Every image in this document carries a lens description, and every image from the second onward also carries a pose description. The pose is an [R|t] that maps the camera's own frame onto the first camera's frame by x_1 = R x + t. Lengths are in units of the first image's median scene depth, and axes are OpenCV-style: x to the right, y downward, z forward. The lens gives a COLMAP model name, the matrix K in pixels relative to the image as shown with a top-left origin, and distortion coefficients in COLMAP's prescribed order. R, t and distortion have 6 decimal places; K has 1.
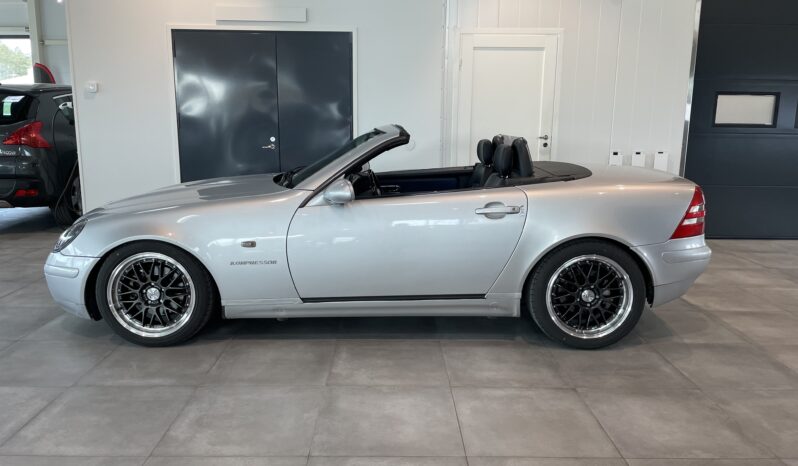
lens RADIAL K [[559.0, 0, 399.0], [0, 559.0, 233.0], [0, 0, 1]] dist [0.059596, -0.063871]
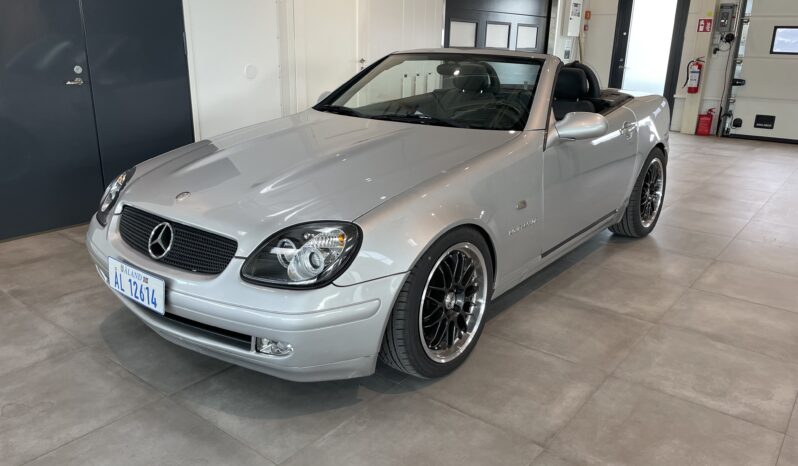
lens RADIAL K [[562.8, 0, 399.0], [0, 562.8, 233.0], [0, 0, 1]] dist [0.061587, -0.069557]
pose [[0.663755, -0.232338, 0.710949, -0.954161], [0.137056, 0.972217, 0.189762, -0.116974], [-0.735285, -0.028515, 0.677158, 0.569290]]
